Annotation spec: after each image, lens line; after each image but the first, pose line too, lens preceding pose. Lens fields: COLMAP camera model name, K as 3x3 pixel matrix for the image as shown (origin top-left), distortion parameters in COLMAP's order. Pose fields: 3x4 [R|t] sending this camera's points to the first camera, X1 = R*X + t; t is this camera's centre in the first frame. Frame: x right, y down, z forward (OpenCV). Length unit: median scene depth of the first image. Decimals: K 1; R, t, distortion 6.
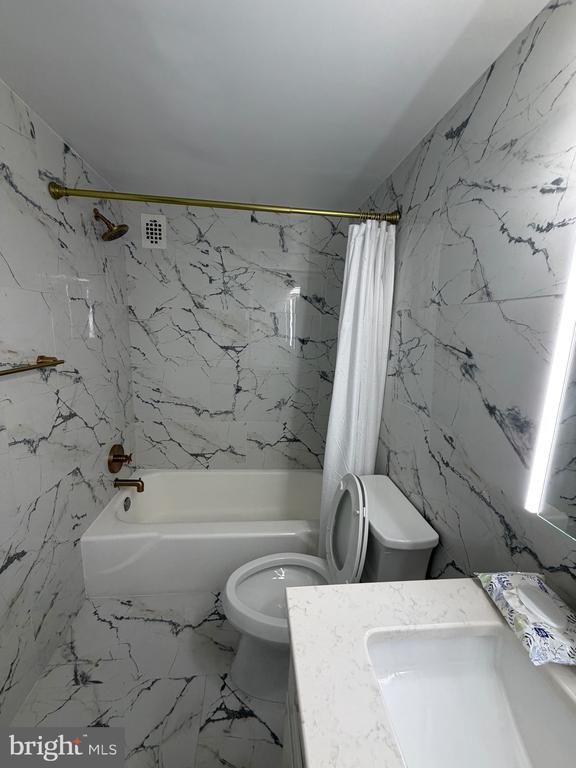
lens RADIAL K [[306.4, 0, 287.3], [0, 306.4, 382.2], [0, 0, 1]] dist [0.000823, 0.000088]
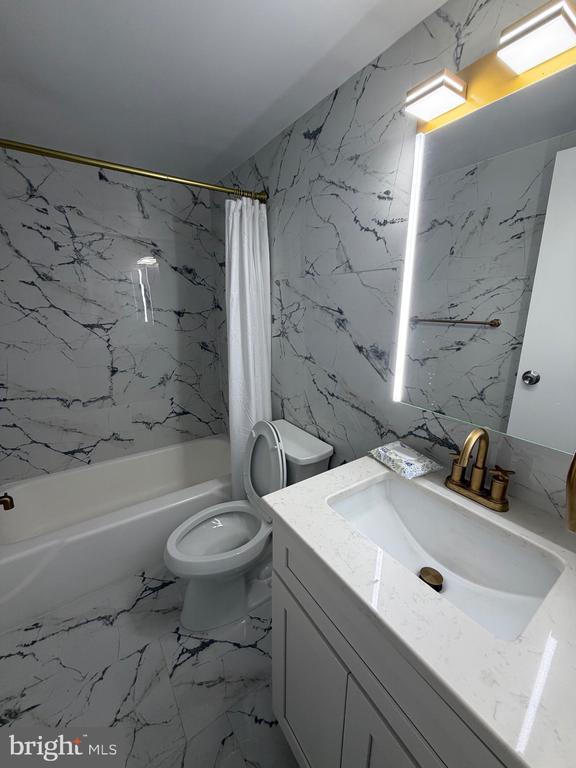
lens RADIAL K [[306.4, 0, 287.3], [0, 306.4, 382.2], [0, 0, 1]] dist [0.000823, 0.000088]
pose [[0.879778, -0.159002, 0.448006, -0.140496], [0.120219, 0.986189, 0.113928, 0.017246], [-0.459933, -0.046373, 0.886742, -0.062338]]
